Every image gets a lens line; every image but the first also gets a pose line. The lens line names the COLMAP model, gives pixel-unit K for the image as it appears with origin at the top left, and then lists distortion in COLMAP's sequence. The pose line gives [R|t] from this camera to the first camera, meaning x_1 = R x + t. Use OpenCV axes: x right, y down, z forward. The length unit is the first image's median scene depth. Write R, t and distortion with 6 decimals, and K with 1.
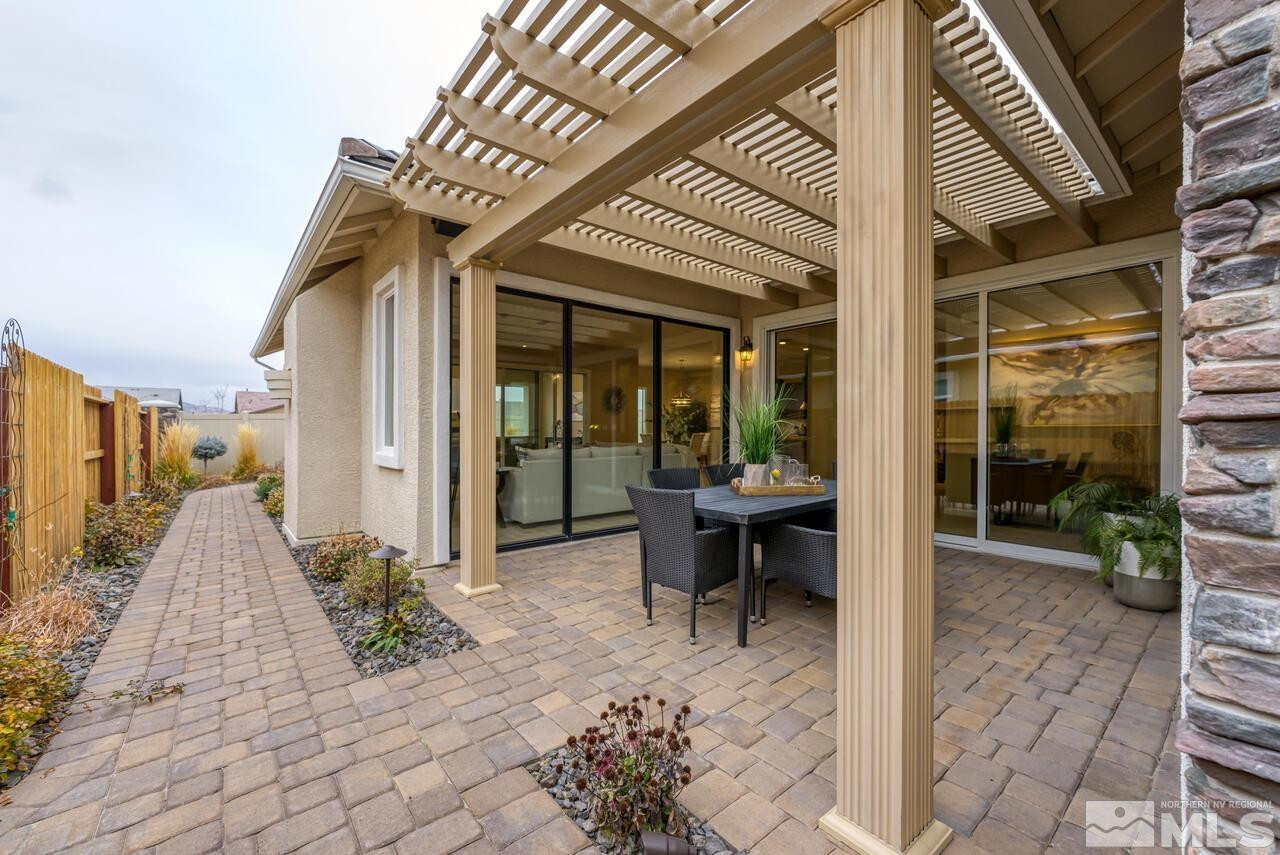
lens RADIAL K [[516.9, 0, 651.9], [0, 516.9, 429.9], [0, 0, 1]] dist [-0.004150, 0.000242]
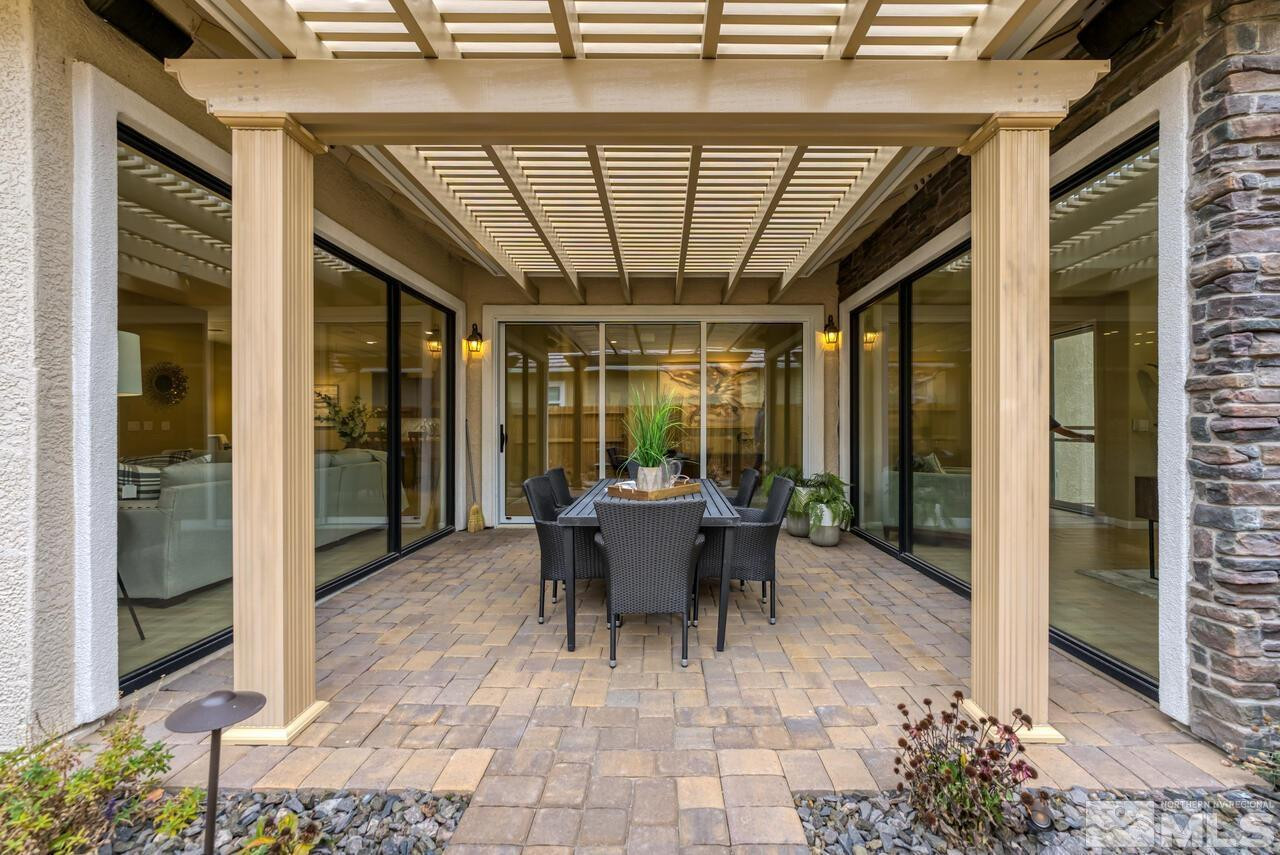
lens RADIAL K [[516.9, 0, 650.2], [0, 516.9, 428.4], [0, 0, 1]] dist [-0.004150, 0.000242]
pose [[0.638793, 0.001777, 0.769376, -0.447763], [-0.000461, 0.999998, -0.001926, -0.003747], [-0.769378, 0.000876, 0.638793, 0.309762]]
